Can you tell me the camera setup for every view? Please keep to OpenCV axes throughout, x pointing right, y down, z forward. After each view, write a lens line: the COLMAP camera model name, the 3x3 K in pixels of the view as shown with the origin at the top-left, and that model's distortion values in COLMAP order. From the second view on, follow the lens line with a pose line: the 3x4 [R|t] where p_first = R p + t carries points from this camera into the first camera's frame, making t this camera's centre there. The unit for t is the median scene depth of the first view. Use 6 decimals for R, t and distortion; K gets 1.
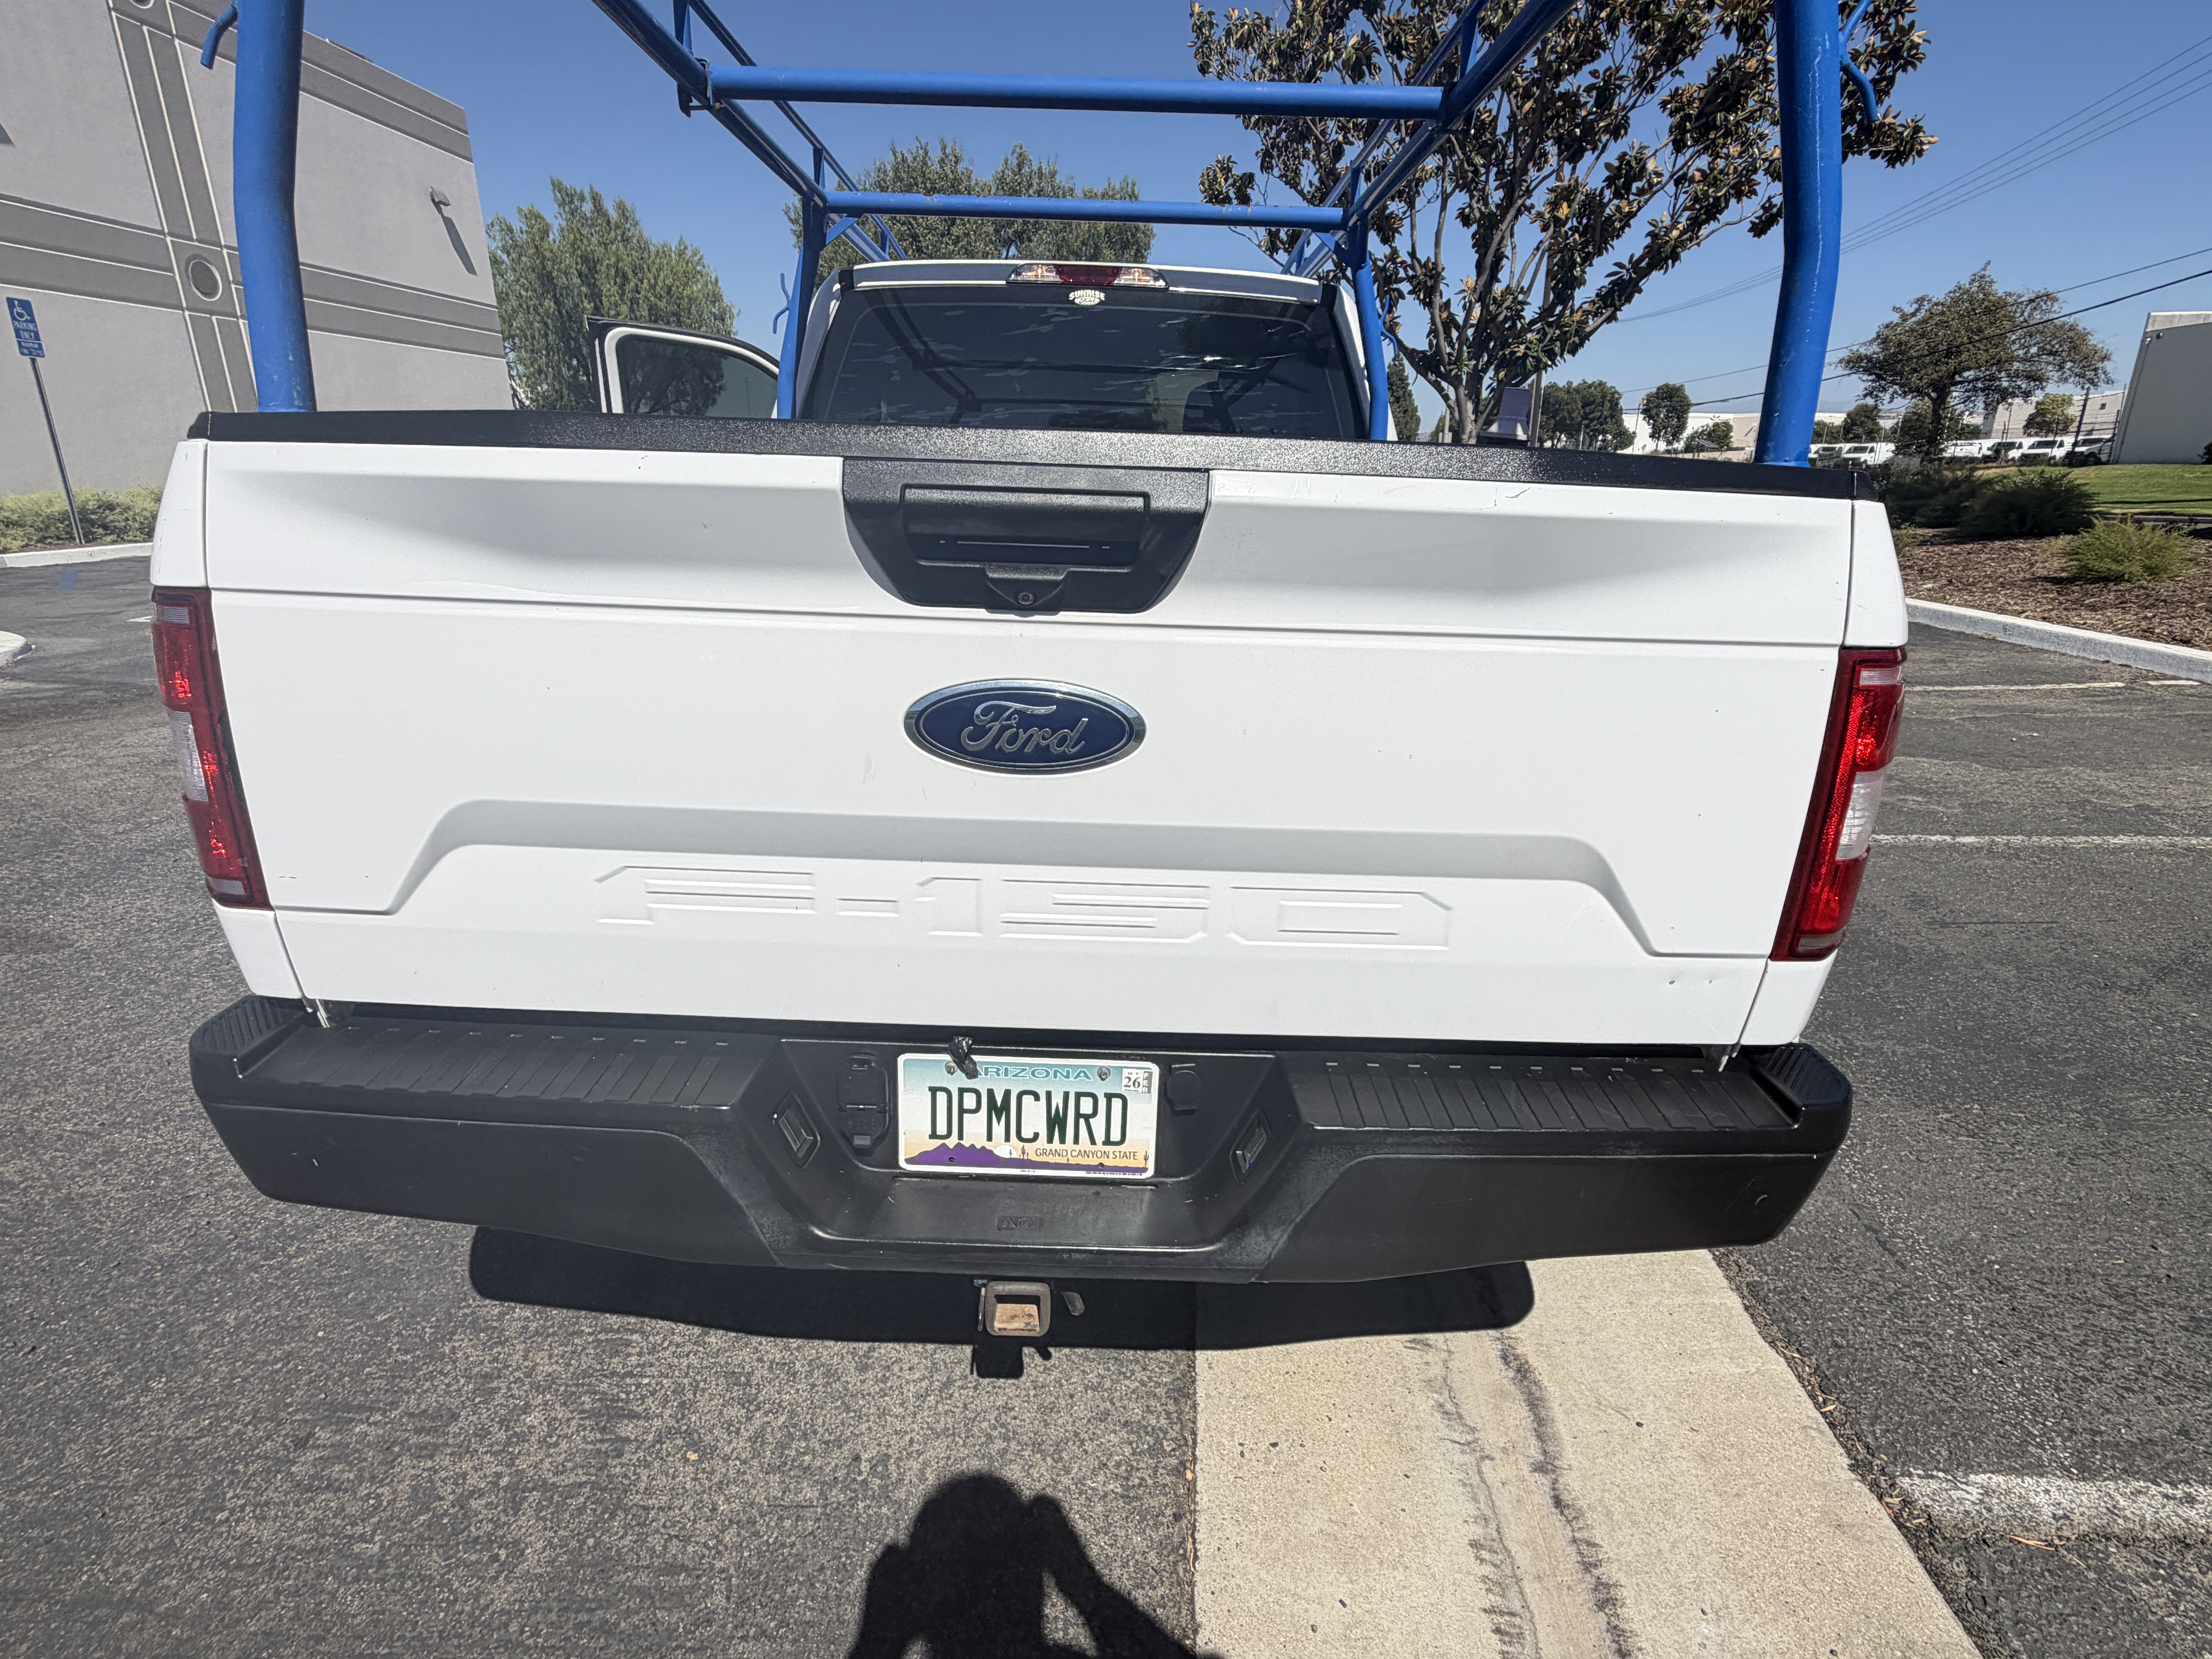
lens RADIAL K [[1102.0, 0, 1103.5], [0, 1102.0, 825.7], [0, 0, 1]] dist [-0.000265, -0.000055]
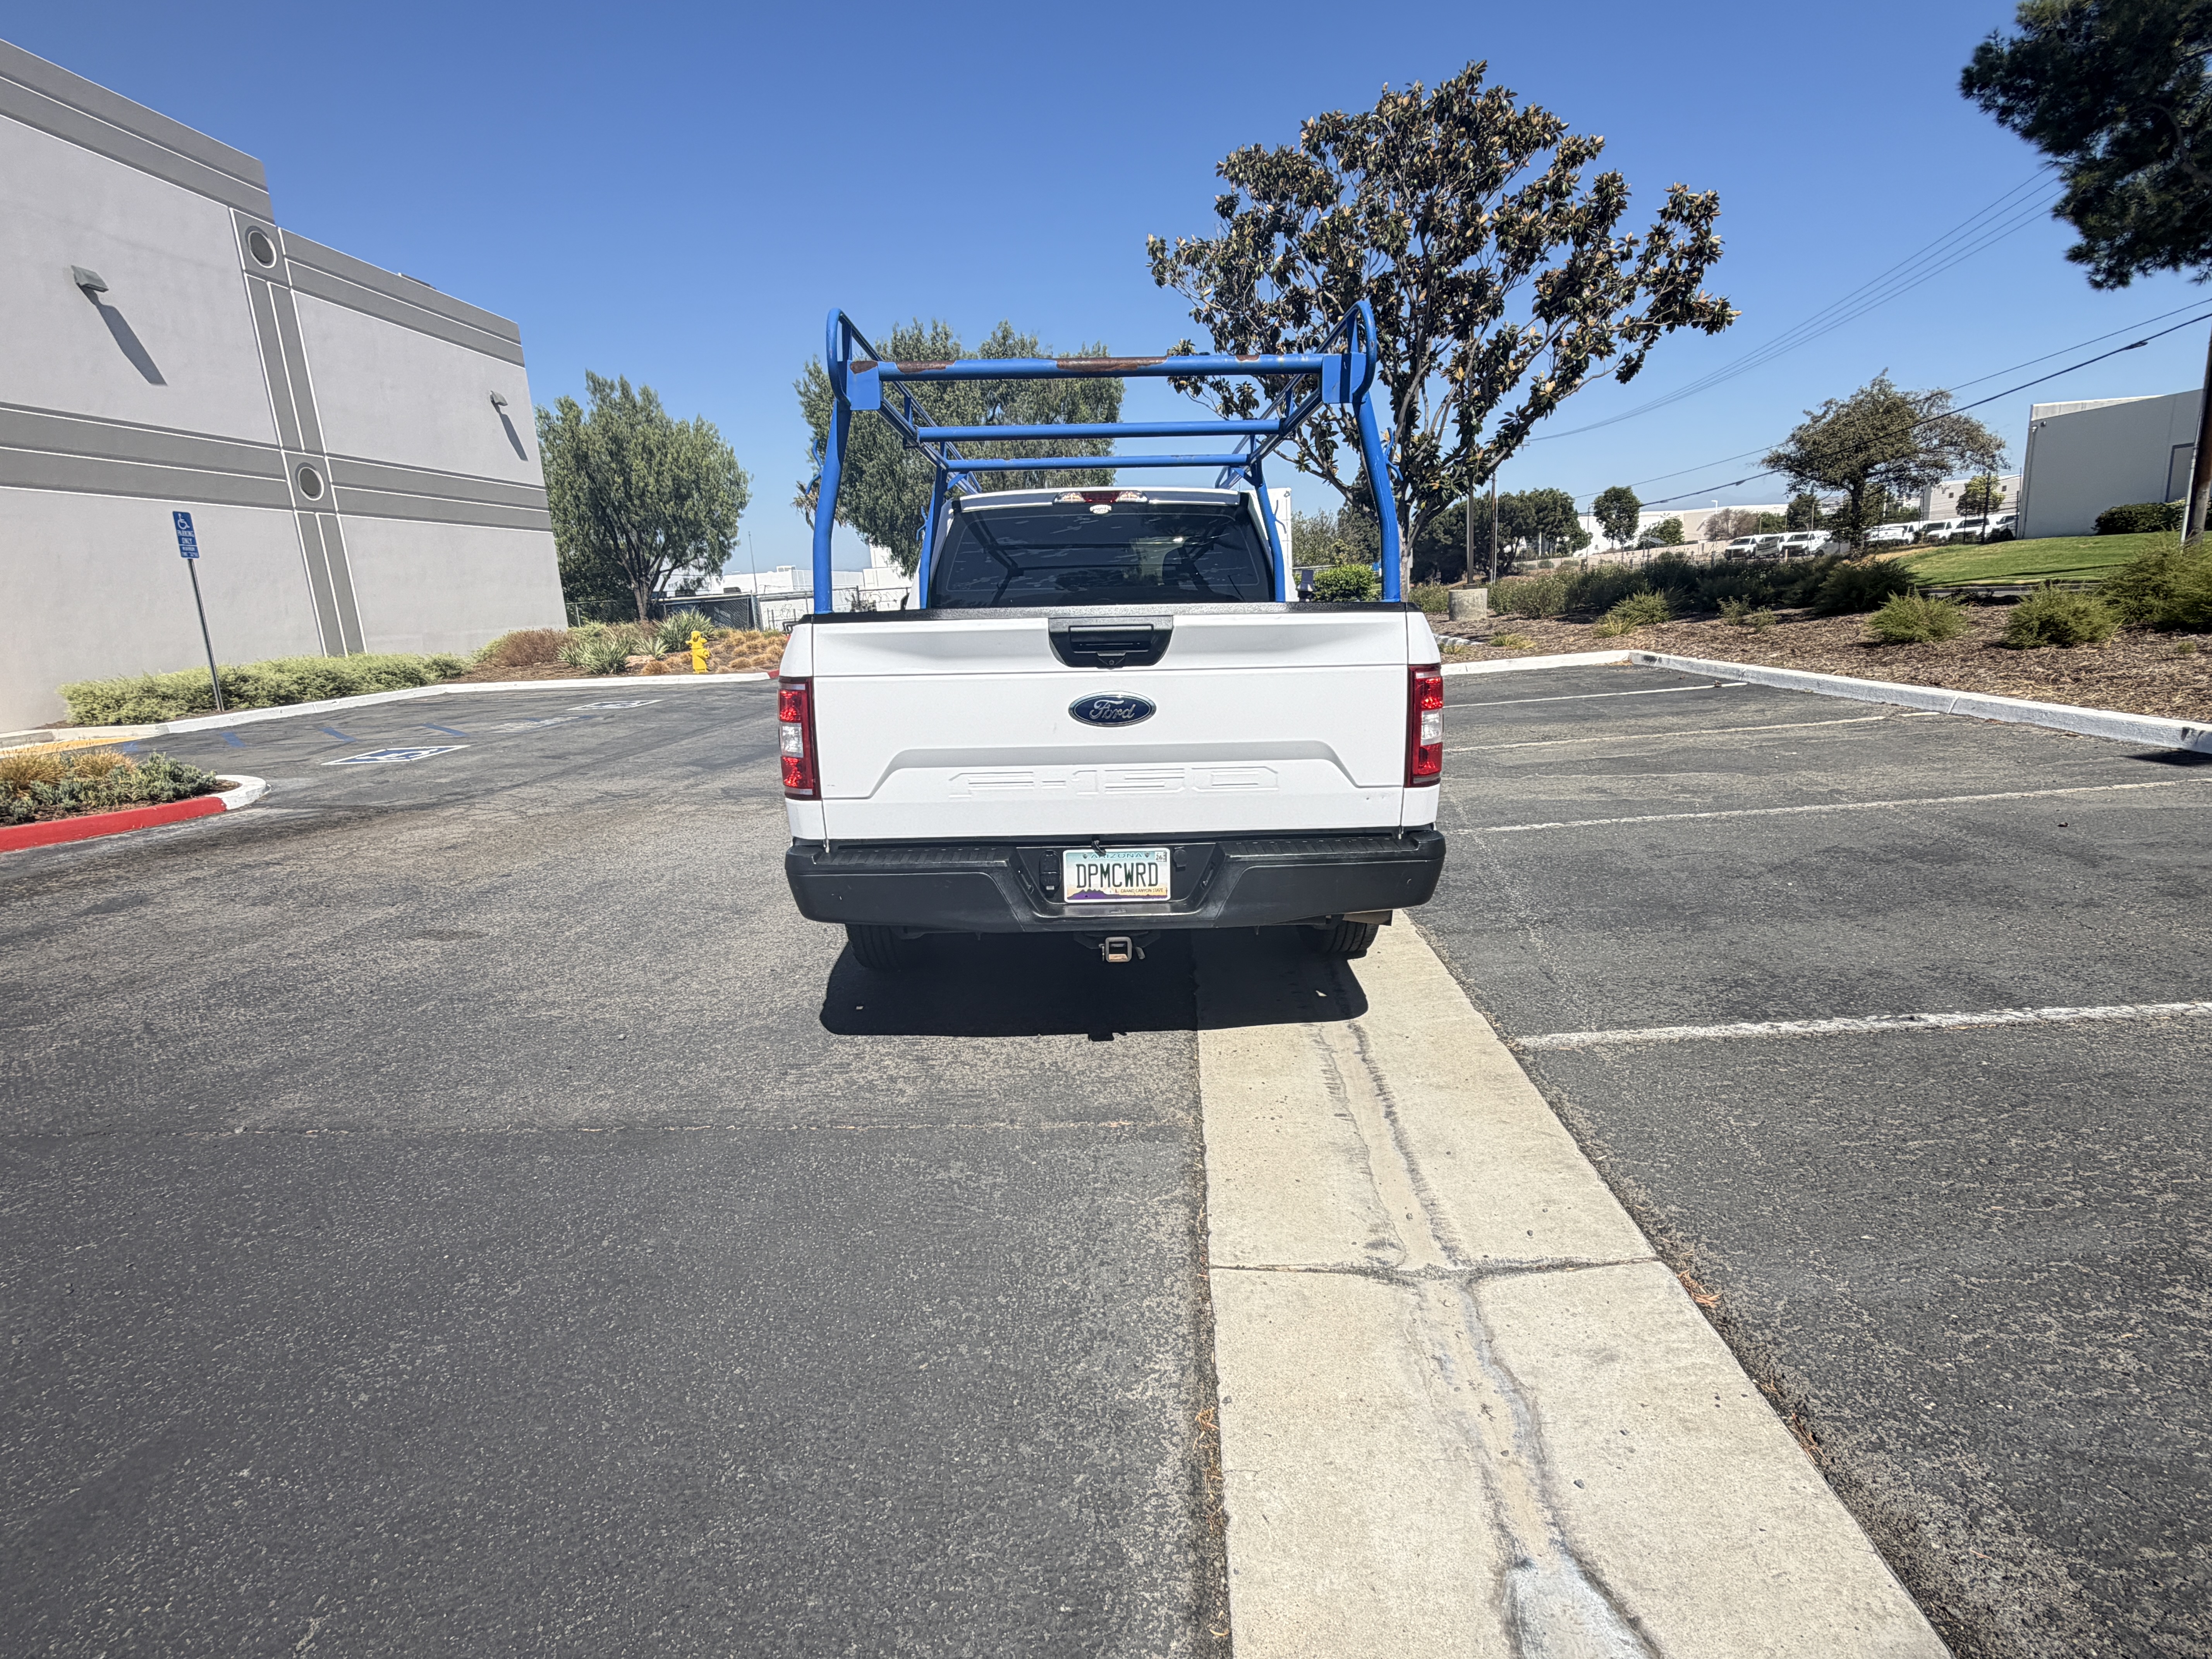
lens RADIAL K [[1102.0, 0, 1110.9], [0, 1102.0, 823.9], [0, 0, 1]] dist [-0.000265, -0.000055]
pose [[0.998263, -0.058156, 0.009405, -0.013379], [0.058829, 0.992526, -0.106915, 0.055724], [-0.003117, 0.107283, 0.994224, -0.194621]]
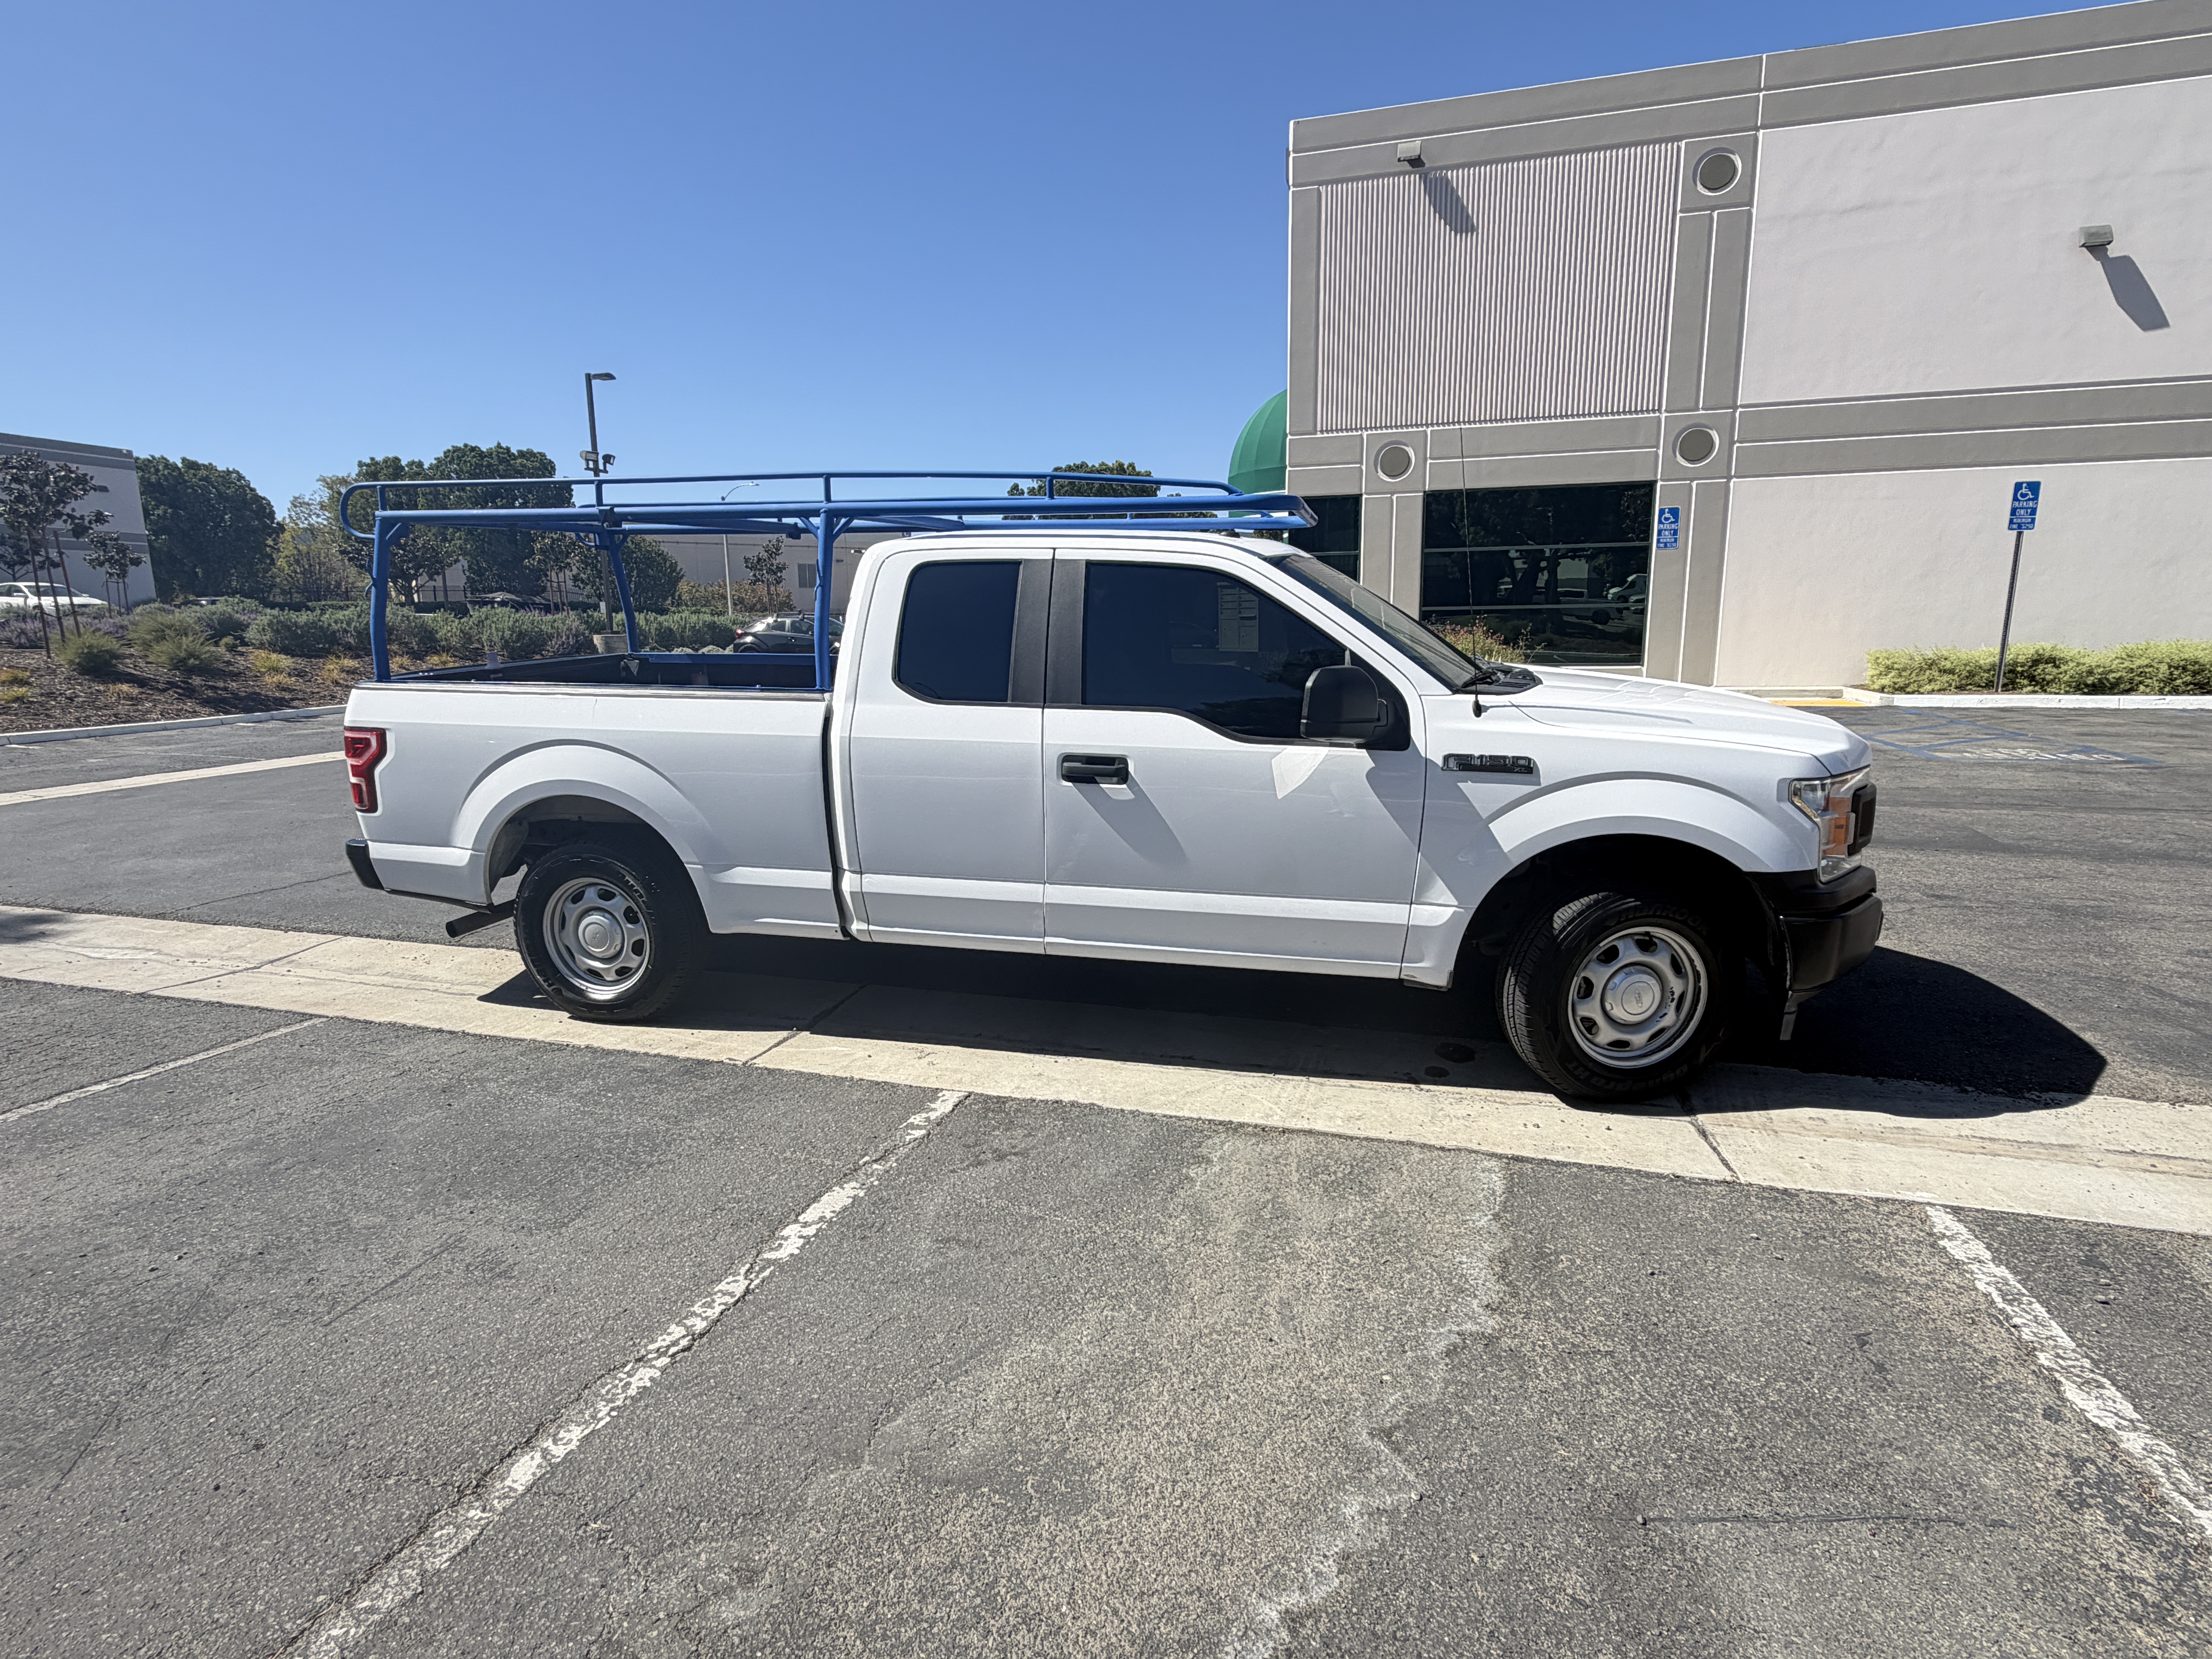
lens RADIAL K [[1102.0, 0, 1108.6], [0, 1102.0, 823.9], [0, 0, 1]] dist [-0.000265, -0.000055]
pose [[-0.210578, 0.182316, -0.960426, 0.469835], [-0.292140, 0.925824, 0.239800, -0.185473], [0.932905, 0.331076, -0.141696, 0.496947]]
